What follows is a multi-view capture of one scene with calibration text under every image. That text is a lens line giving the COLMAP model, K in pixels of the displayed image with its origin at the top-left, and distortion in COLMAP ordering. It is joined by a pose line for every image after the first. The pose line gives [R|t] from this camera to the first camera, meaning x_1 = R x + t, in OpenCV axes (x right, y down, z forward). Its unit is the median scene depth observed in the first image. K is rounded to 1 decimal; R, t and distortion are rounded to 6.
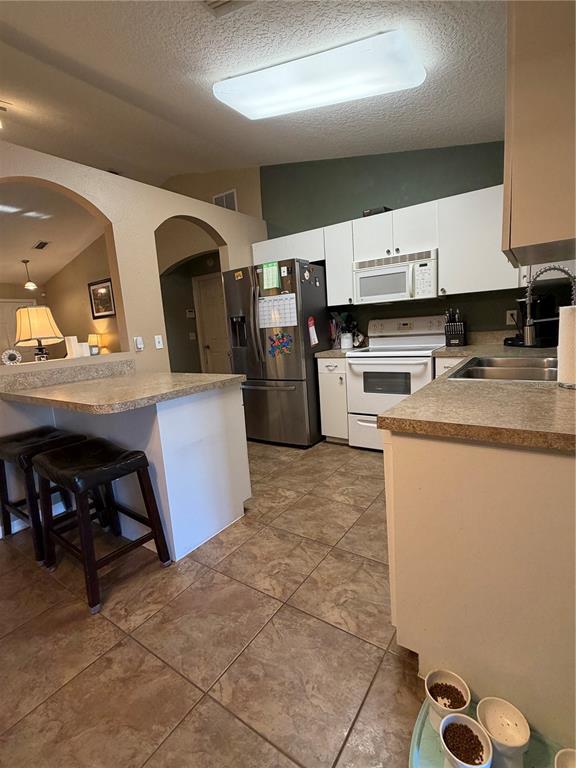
lens RADIAL K [[363.3, 0, 287.4], [0, 363.3, 383.4], [0, 0, 1]] dist [-0.000852, 0.000102]
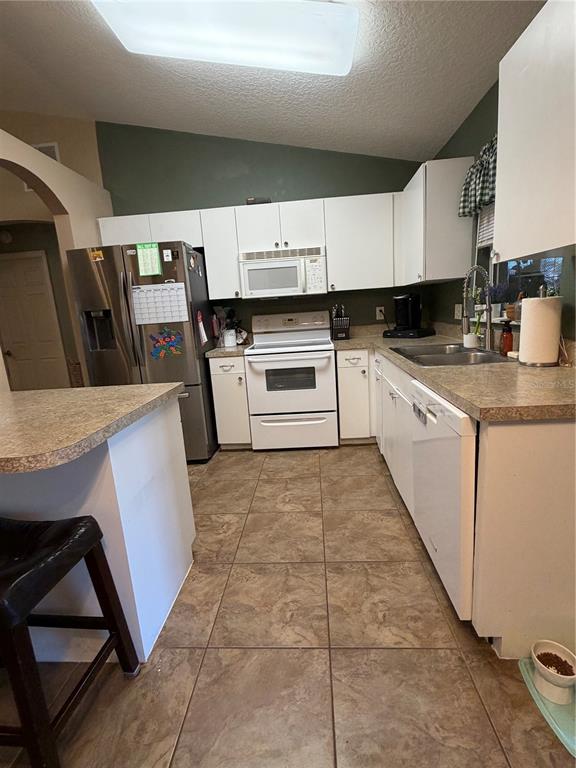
lens RADIAL K [[363.3, 0, 288.4], [0, 363.3, 384.7], [0, 0, 1]] dist [-0.000852, 0.000102]
pose [[0.855192, -0.092111, 0.510062, -0.235738], [0.090611, 0.995497, 0.027851, -0.014383], [-0.510330, 0.022400, 0.859687, 0.164730]]
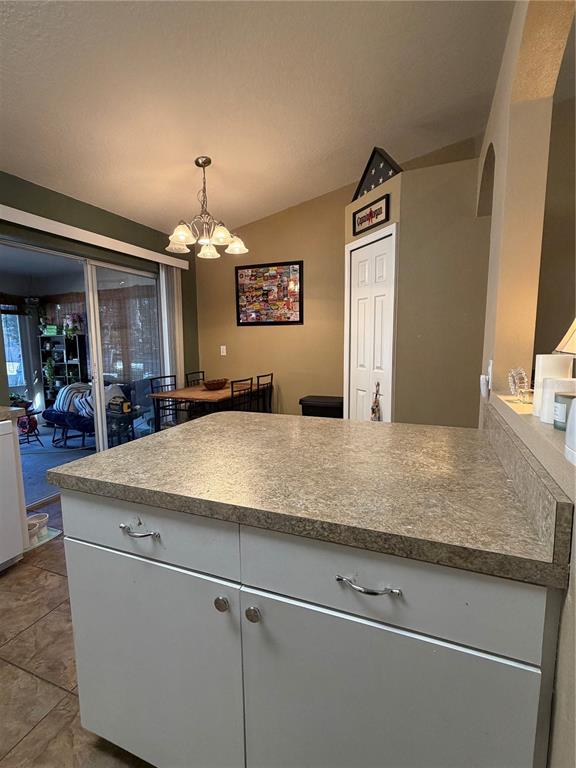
lens RADIAL K [[363.3, 0, 290.5], [0, 363.3, 383.7], [0, 0, 1]] dist [-0.000852, 0.000102]
pose [[-0.970217, 0.104782, -0.218404, -0.237912], [0.038436, 0.956775, 0.288278, -0.181018], [0.239170, 0.271297, -0.932307, 1.083905]]
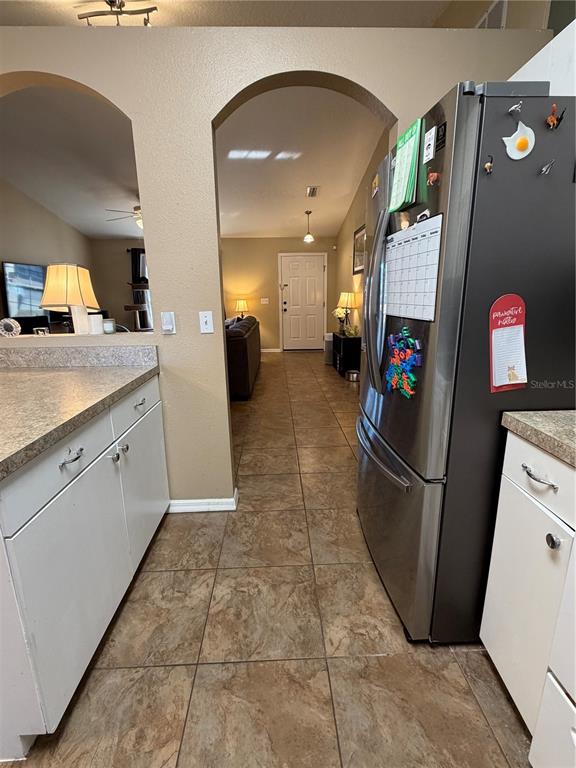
lens RADIAL K [[363.3, 0, 287.7], [0, 363.3, 382.1], [0, 0, 1]] dist [-0.000852, 0.000102]
pose [[0.600760, 0.246500, -0.760477, 0.222019], [-0.152282, 0.969142, 0.193838, -0.159575], [0.784791, -0.000644, 0.619760, 0.749663]]
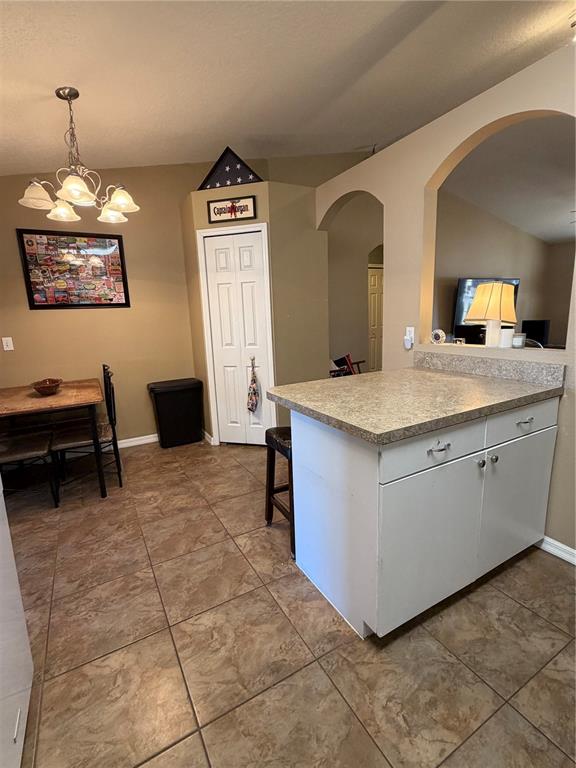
lens RADIAL K [[363.3, 0, 289.8], [0, 363.3, 381.8], [0, 0, 1]] dist [-0.000852, 0.000102]
pose [[-0.427702, 0.251577, -0.868205, 0.279447], [-0.075416, 0.947209, 0.311622, -0.185210], [0.900768, 0.198758, -0.386150, 0.796713]]
